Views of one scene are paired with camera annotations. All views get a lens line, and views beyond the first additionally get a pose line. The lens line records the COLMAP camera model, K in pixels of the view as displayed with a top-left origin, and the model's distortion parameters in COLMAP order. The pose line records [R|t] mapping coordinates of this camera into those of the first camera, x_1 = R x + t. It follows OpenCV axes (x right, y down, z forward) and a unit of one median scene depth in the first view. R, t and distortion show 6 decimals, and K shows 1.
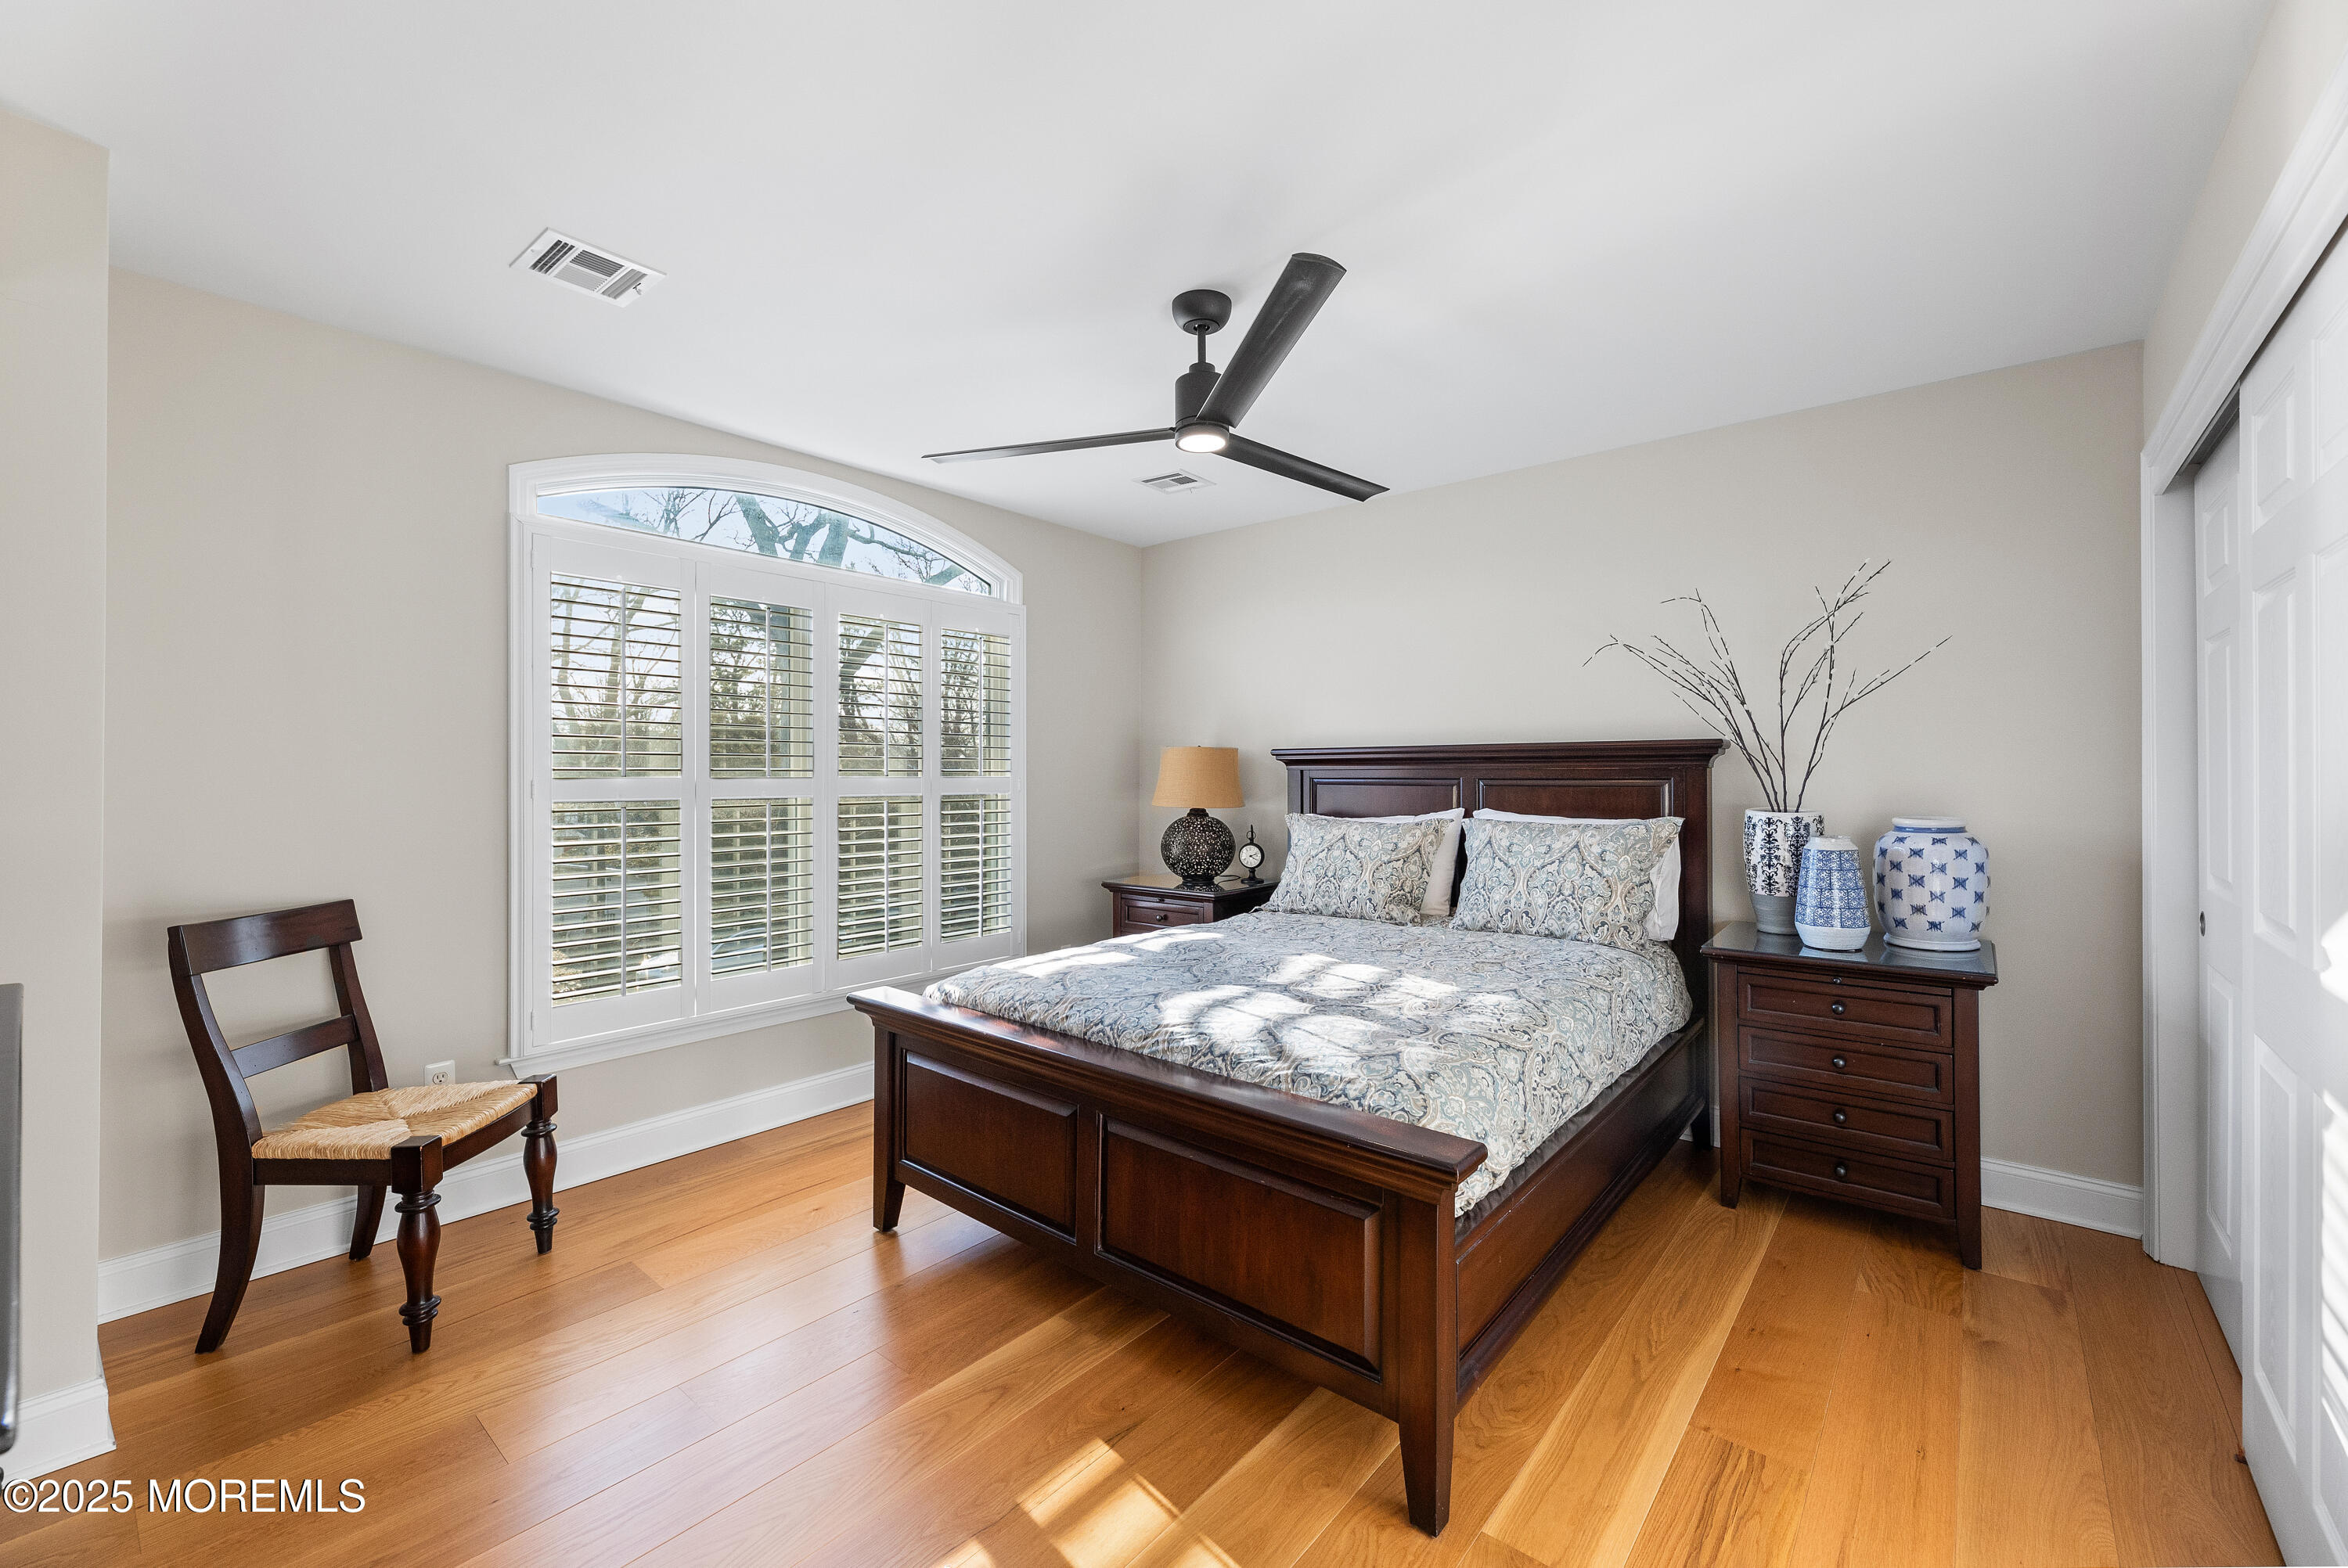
lens RADIAL K [[957.8, 0, 1169.6], [0, 957.8, 773.4], [0, 0, 1]] dist [-0.010530, -0.001100]
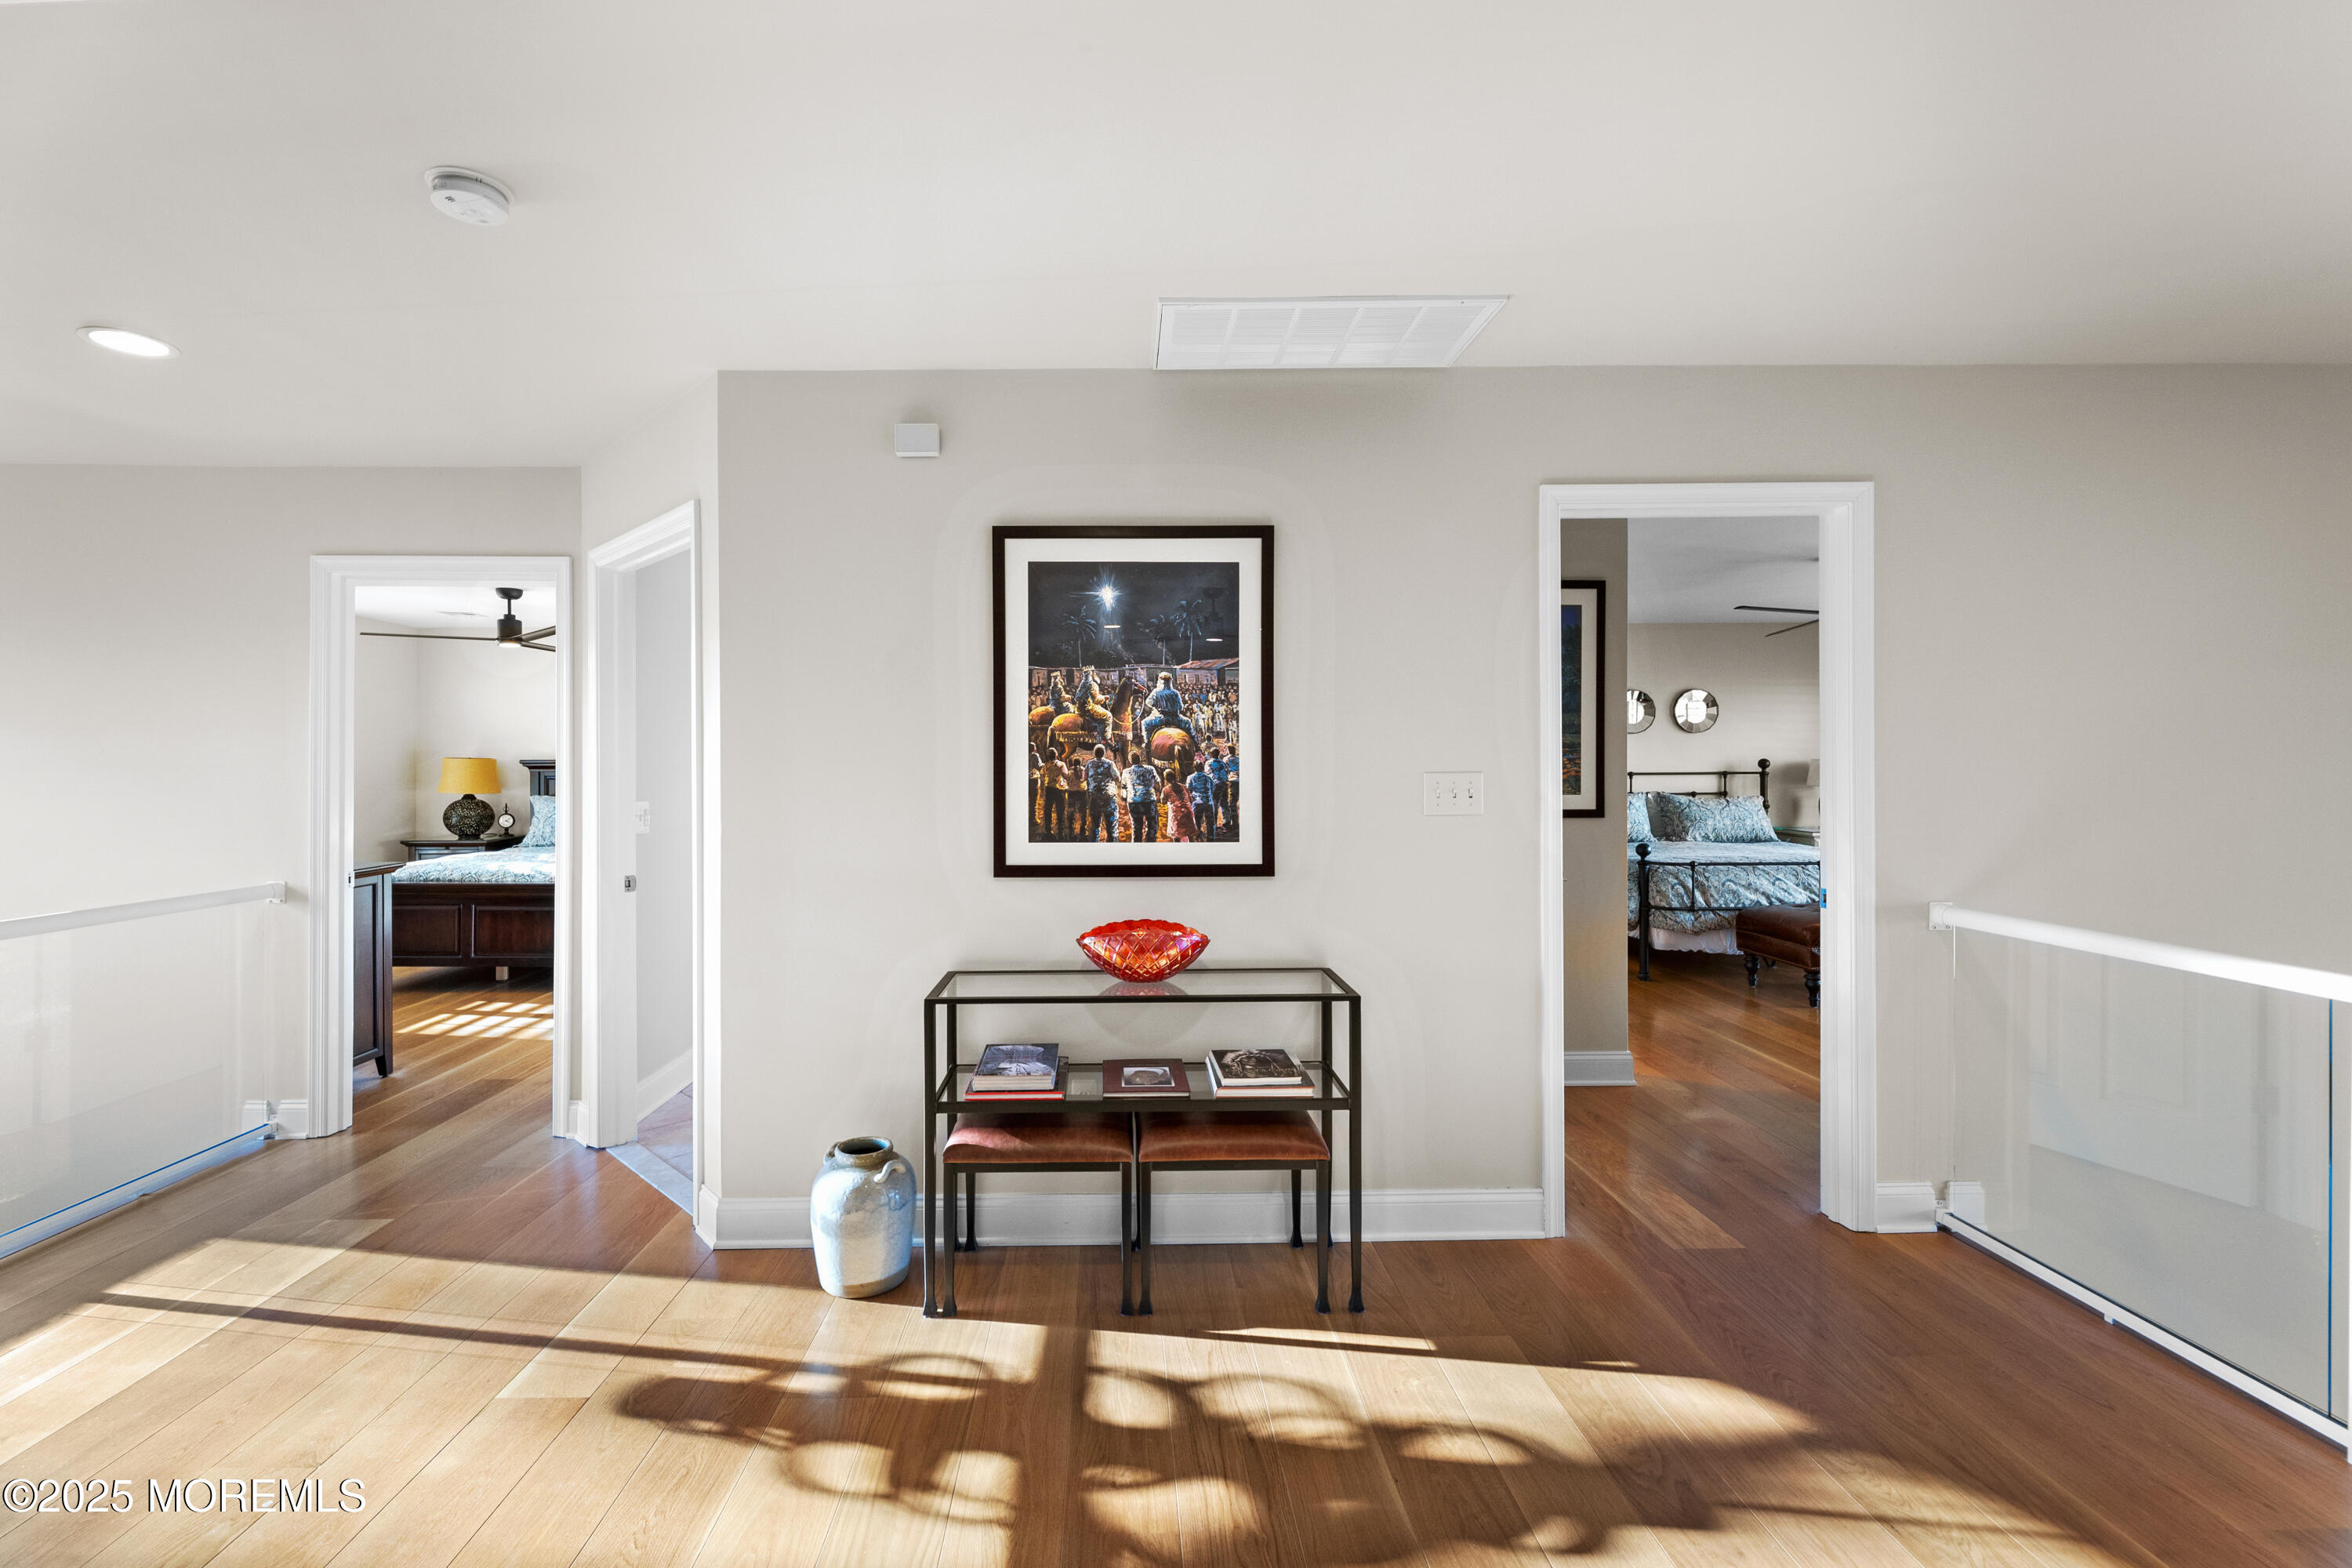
lens RADIAL K [[1039.3, 0, 1133.2], [0, 1039.3, 774.5], [0, 0, 1]] dist [0.001038, 0.000168]
pose [[0.762251, -0.010057, 0.647203, -0.269523], [0.005418, 0.999943, 0.009158, -0.009485], [-0.647258, -0.003474, 0.762263, -1.184443]]
